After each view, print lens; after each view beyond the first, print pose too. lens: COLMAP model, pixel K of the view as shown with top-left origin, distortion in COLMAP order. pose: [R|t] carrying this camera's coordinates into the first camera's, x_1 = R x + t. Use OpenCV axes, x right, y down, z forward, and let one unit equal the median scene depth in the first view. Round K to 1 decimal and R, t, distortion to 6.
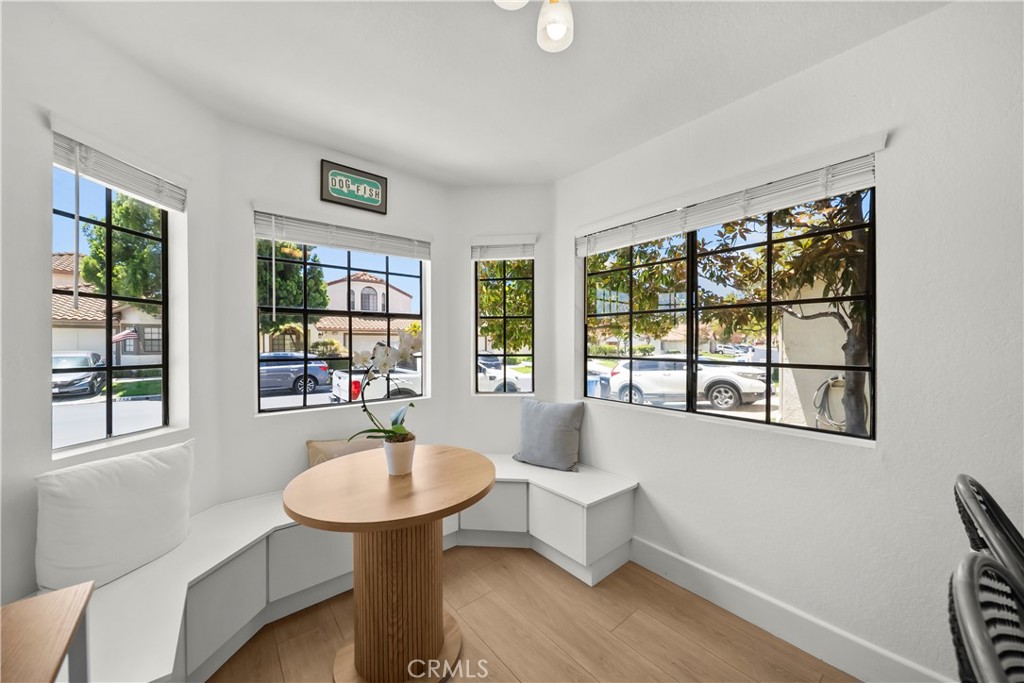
lens RADIAL K [[360.9, 0, 511.2], [0, 360.9, 339.9], [0, 0, 1]] dist [-0.000045, -0.000093]
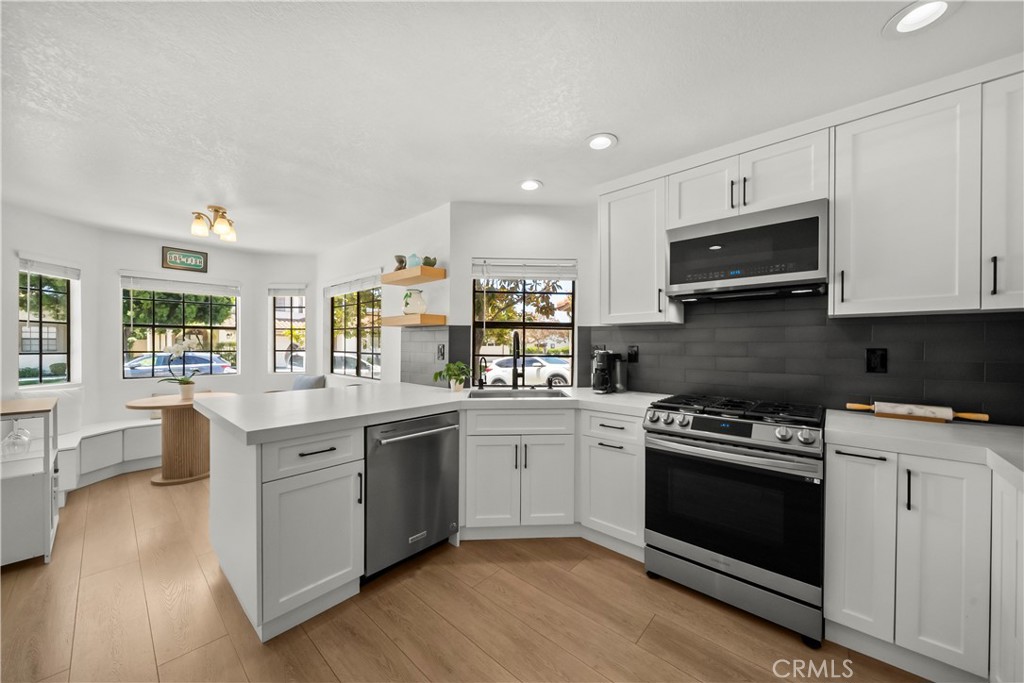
lens RADIAL K [[360.9, 0, 512.9], [0, 360.9, 346.5], [0, 0, 1]] dist [-0.000045, -0.000093]
pose [[0.989657, 0.011206, 0.143015, 1.012820], [-0.012588, 0.999882, 0.008761, -0.010539], [-0.142900, -0.010471, 0.989682, -1.126696]]
